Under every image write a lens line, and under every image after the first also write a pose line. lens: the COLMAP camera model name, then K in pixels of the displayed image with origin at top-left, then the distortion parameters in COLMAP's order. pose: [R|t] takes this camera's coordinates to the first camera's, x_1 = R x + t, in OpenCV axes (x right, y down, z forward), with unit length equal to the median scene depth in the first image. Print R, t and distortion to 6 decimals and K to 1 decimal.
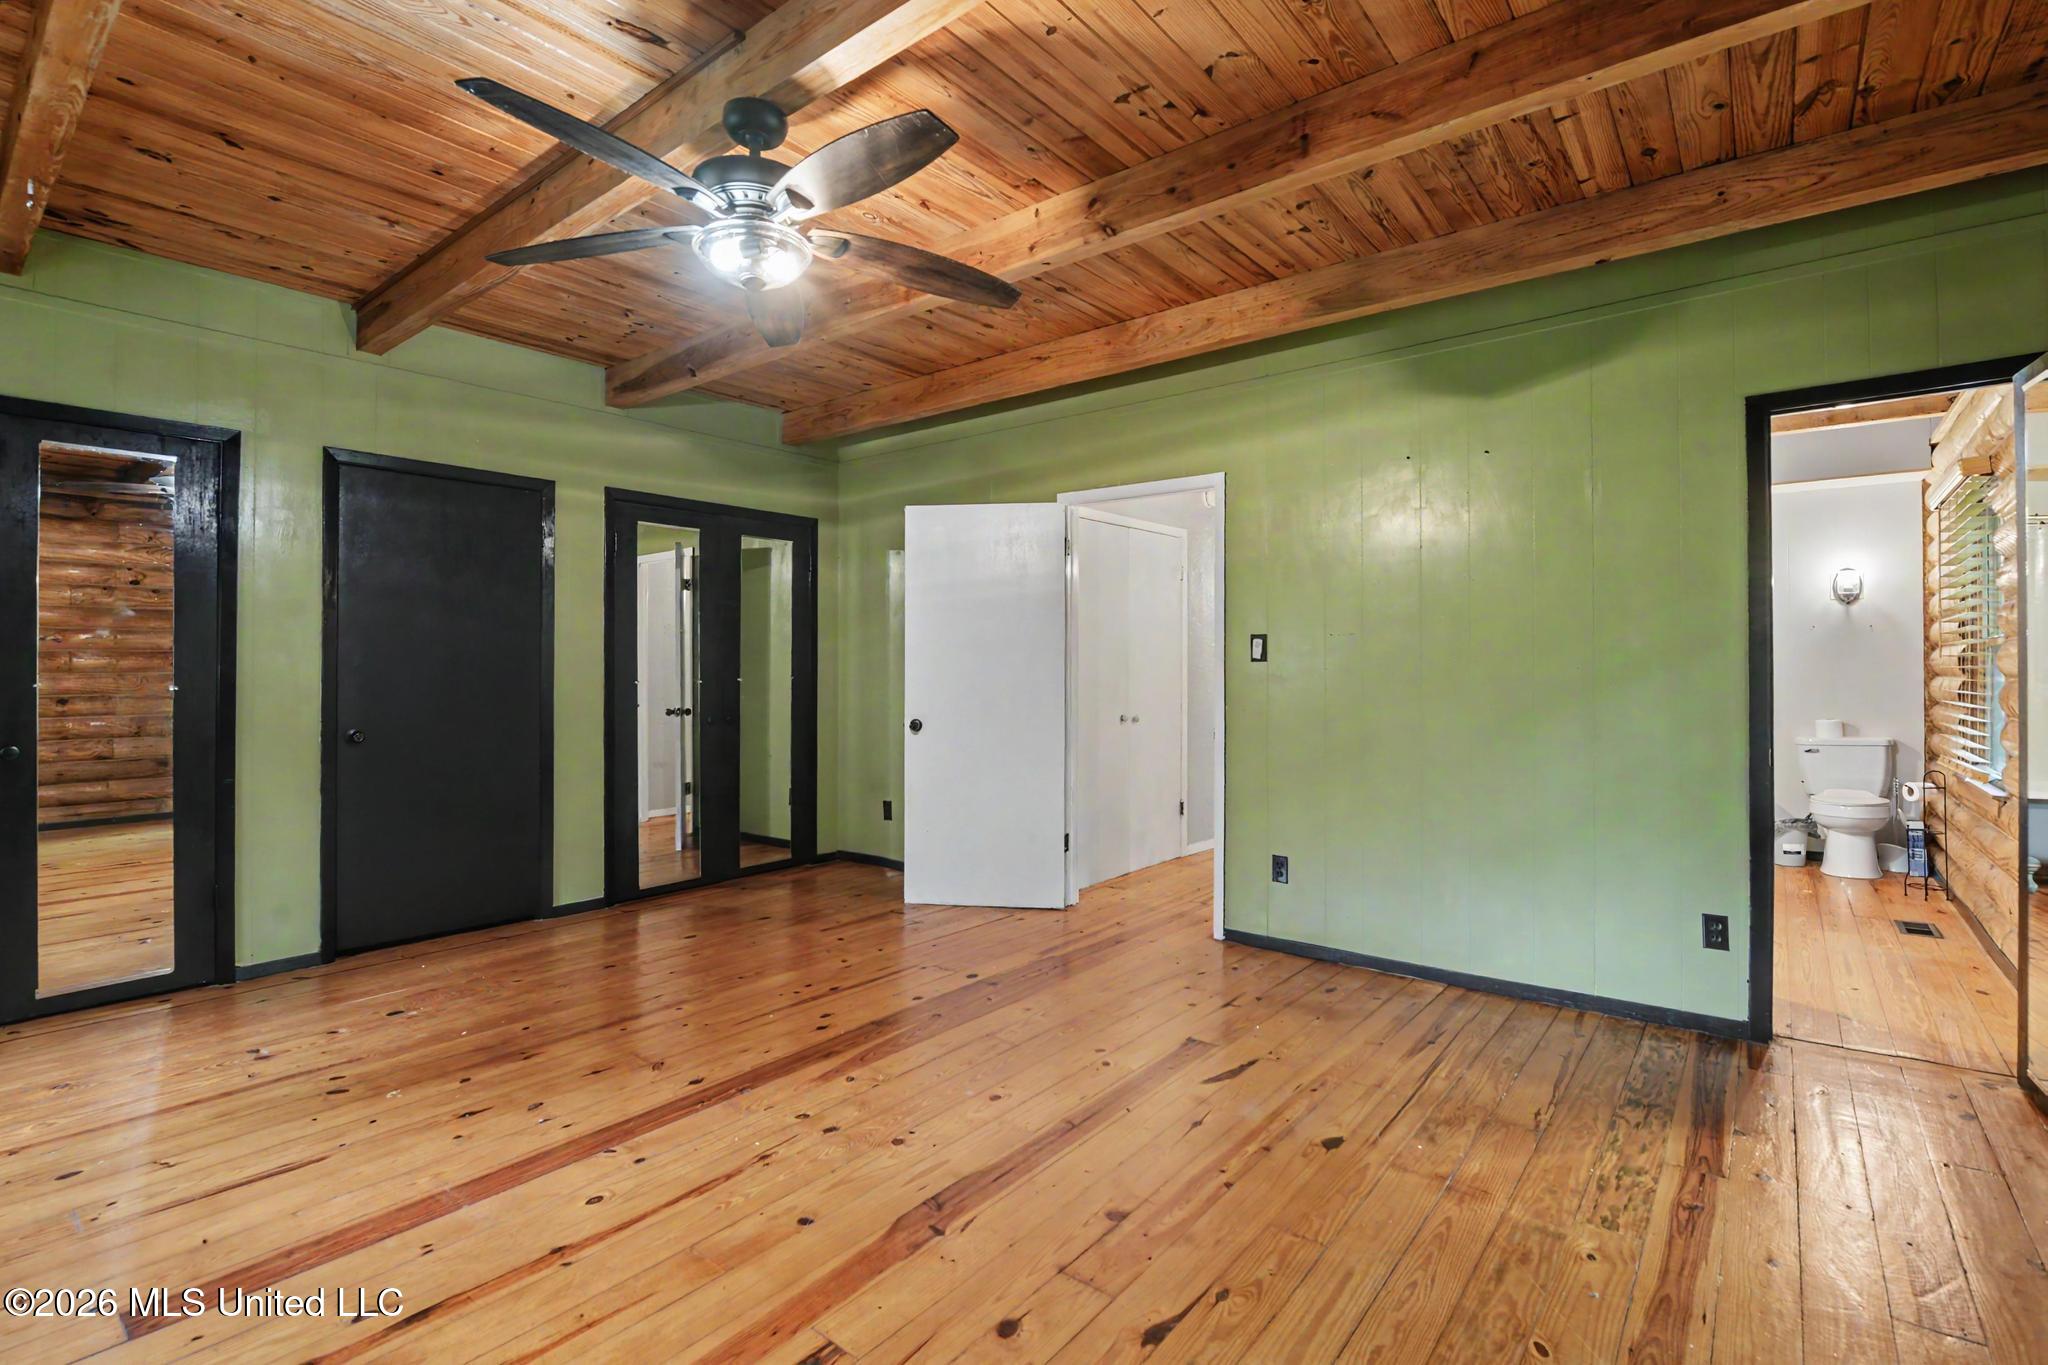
lens RADIAL K [[937.1, 0, 1031.8], [0, 937.1, 675.7], [0, 0, 1]] dist [-0.001432, -0.000756]
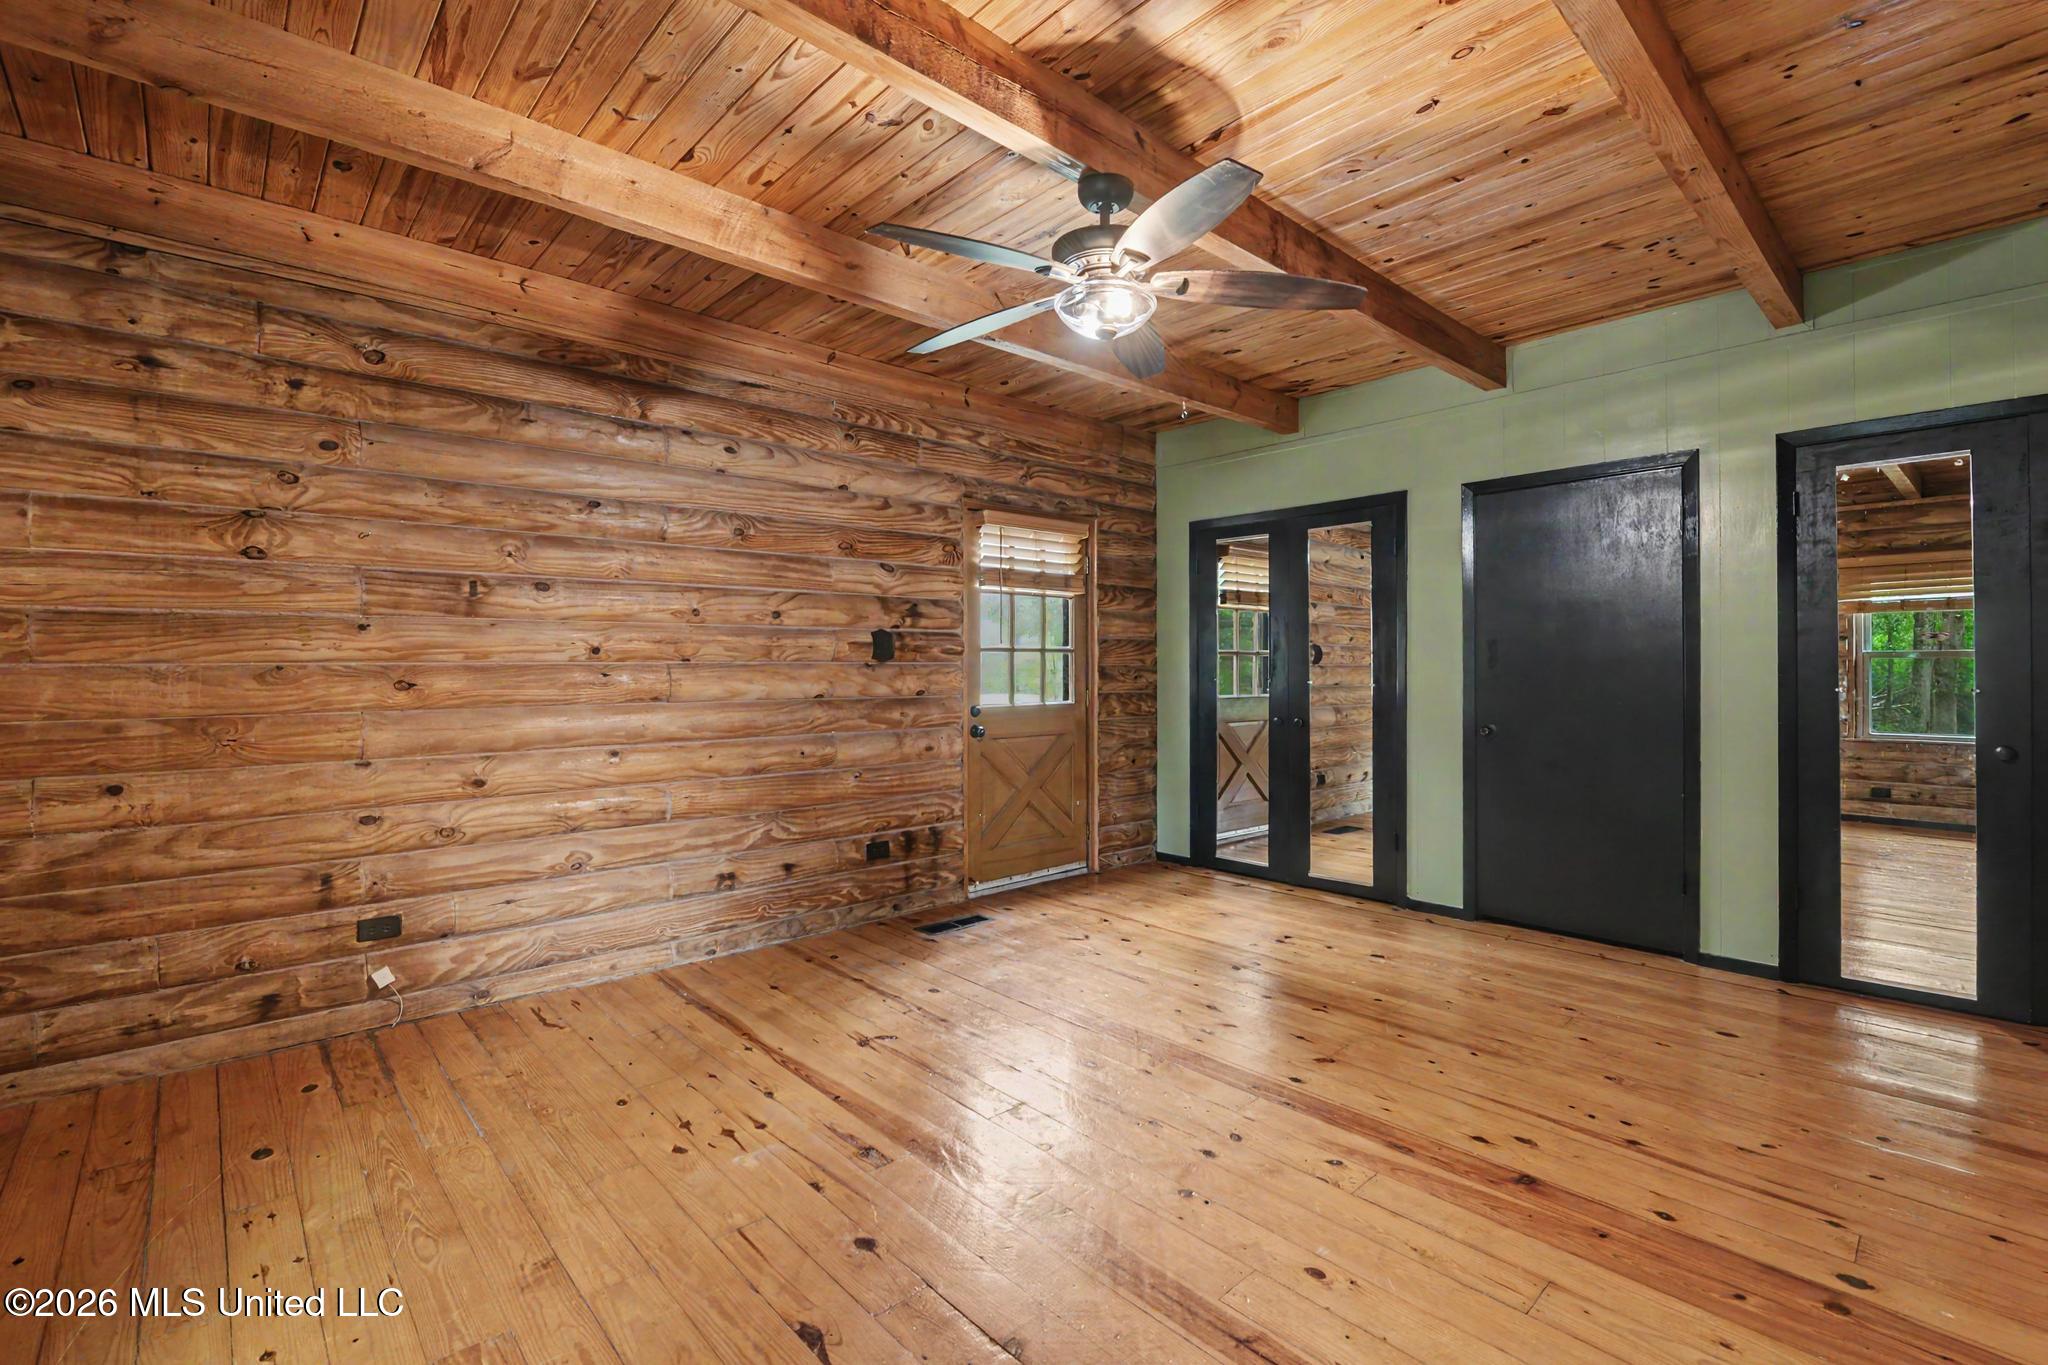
lens RADIAL K [[937.1, 0, 1033.3], [0, 937.1, 673.6], [0, 0, 1]] dist [-0.001432, -0.000756]
pose [[-0.160574, -0.001164, -0.987023, 0.525732], [-0.006667, 0.999978, -0.000095, 0.000851], [0.987001, 0.006565, -0.160578, 0.685790]]
